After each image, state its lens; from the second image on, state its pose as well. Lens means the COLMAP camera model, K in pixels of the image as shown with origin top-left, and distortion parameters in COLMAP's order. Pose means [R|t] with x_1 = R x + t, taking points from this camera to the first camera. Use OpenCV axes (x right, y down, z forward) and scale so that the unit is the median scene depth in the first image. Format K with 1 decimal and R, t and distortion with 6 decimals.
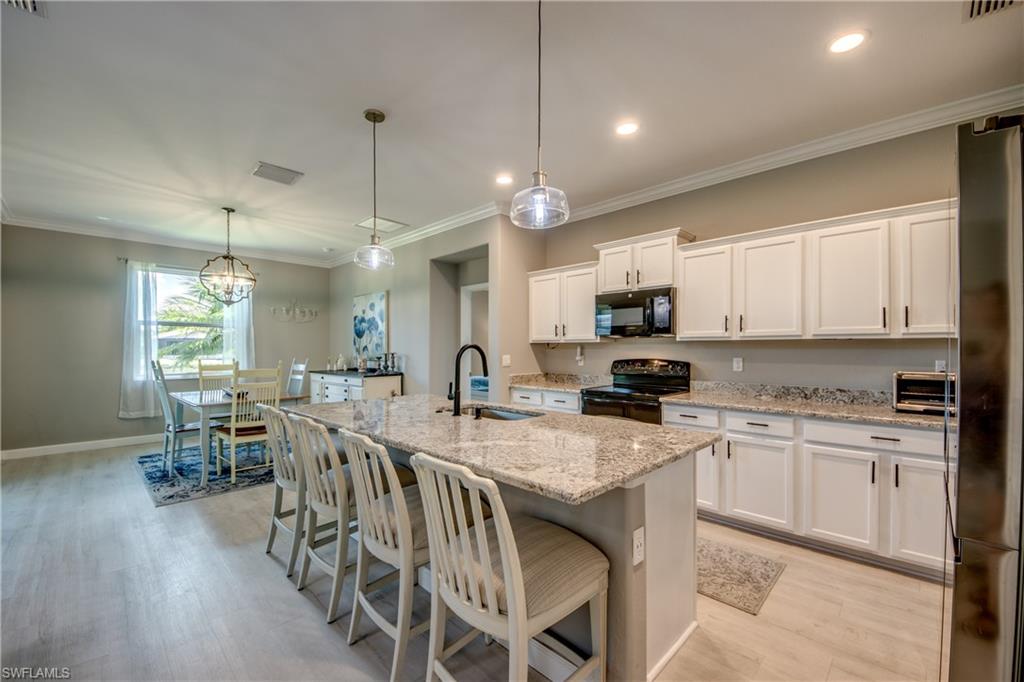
lens RADIAL K [[393.8, 0, 525.3], [0, 393.8, 352.3], [0, 0, 1]] dist [0.019513, -0.013604]
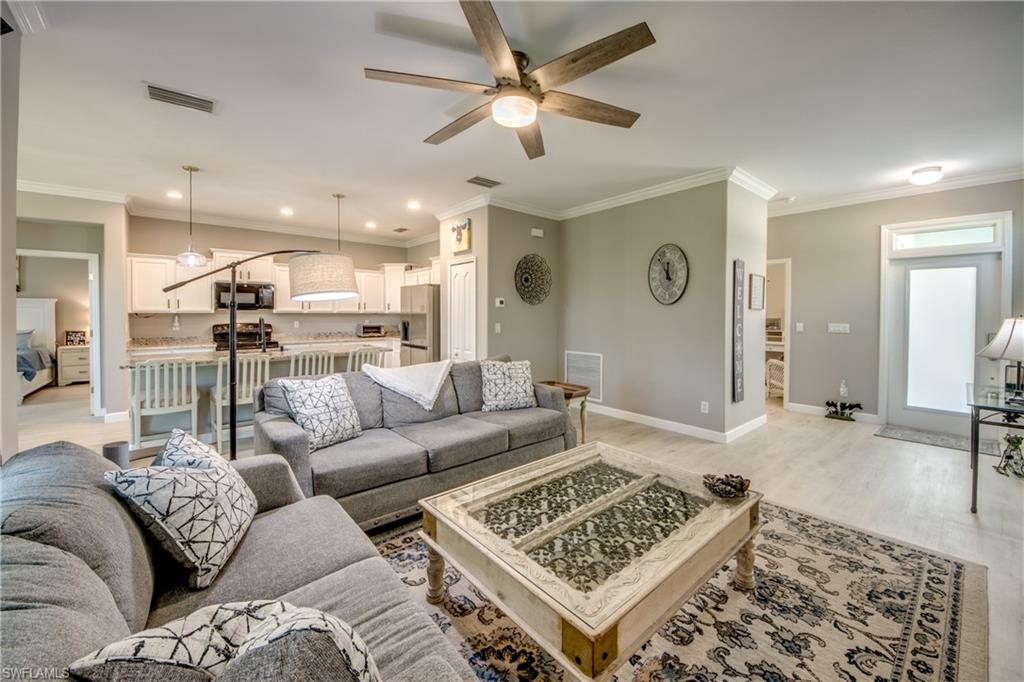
lens RADIAL K [[393.8, 0, 512.8], [0, 393.8, 316.5], [0, 0, 1]] dist [0.019513, -0.013604]
pose [[0.109003, -0.006432, 0.994021, -1.254035], [0.009008, 0.999944, 0.005482, -0.010874], [-0.994001, 0.008357, 0.109055, -0.310791]]
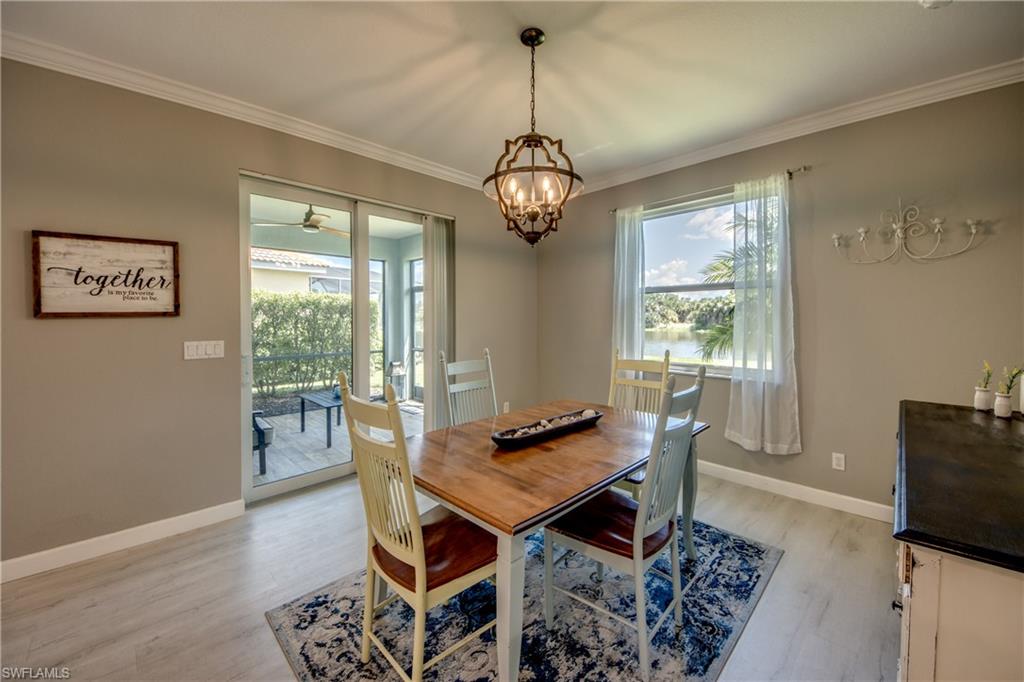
lens RADIAL K [[393.8, 0, 514.0], [0, 393.8, 322.4], [0, 0, 1]] dist [0.019513, -0.013604]
pose [[-0.042643, 0.014006, -0.998992, -0.338770], [-0.009372, 0.999852, 0.014418, -0.035769], [0.999046, 0.009978, -0.042505, 1.153906]]
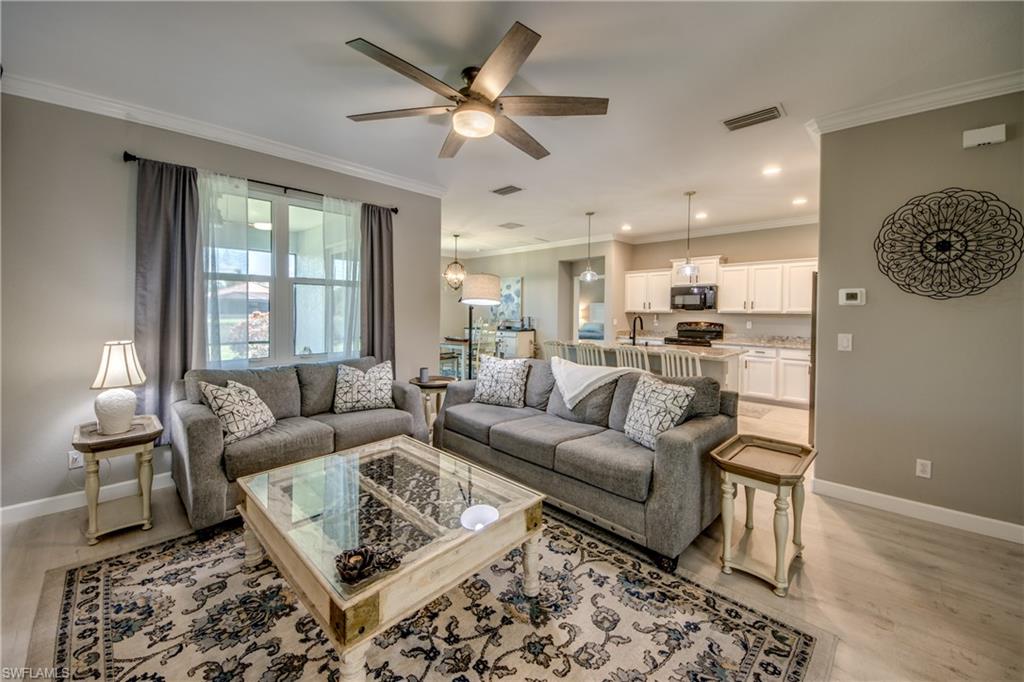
lens RADIAL K [[393.8, 0, 510.2], [0, 393.8, 317.8], [0, 0, 1]] dist [0.019513, -0.013604]
pose [[0.999893, 0.007882, -0.012348, -0.569365], [-0.007768, 0.999927, 0.009271, -0.014196], [0.012421, -0.009175, 0.999881, -0.891824]]
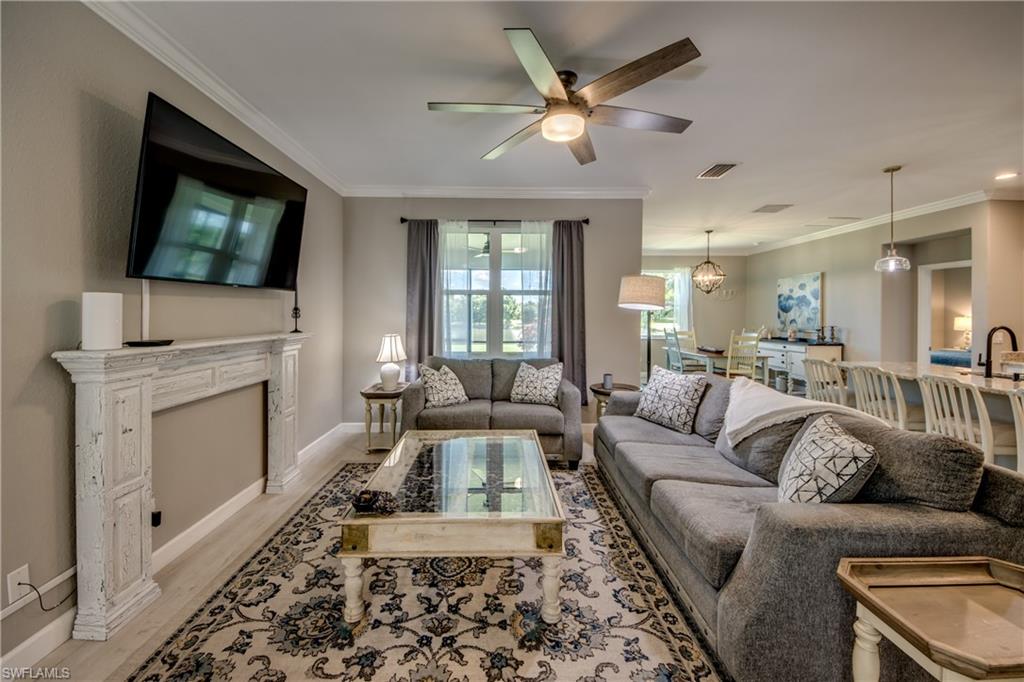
lens RADIAL K [[393.8, 0, 511.3], [0, 393.8, 314.2], [0, 0, 1]] dist [0.019513, -0.013604]
pose [[0.693689, 0.004975, -0.720258, -0.217421], [-0.015275, 0.999853, -0.007805, -0.015517], [0.720113, 0.016416, 0.693662, -0.744090]]
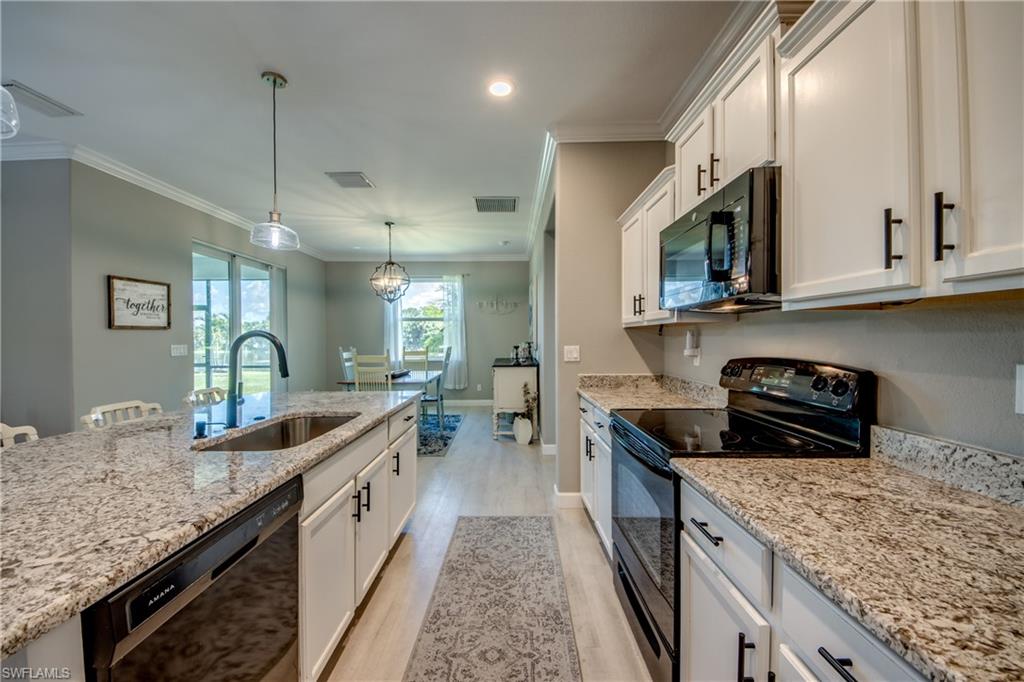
lens RADIAL K [[393.8, 0, 510.0], [0, 393.8, 342.9], [0, 0, 1]] dist [0.019513, -0.013604]
pose [[0.675117, 0.005424, -0.737691, 0.444969], [-0.002359, 0.999984, 0.005193, -0.001303], [0.737707, -0.001765, 0.675118, 0.517307]]
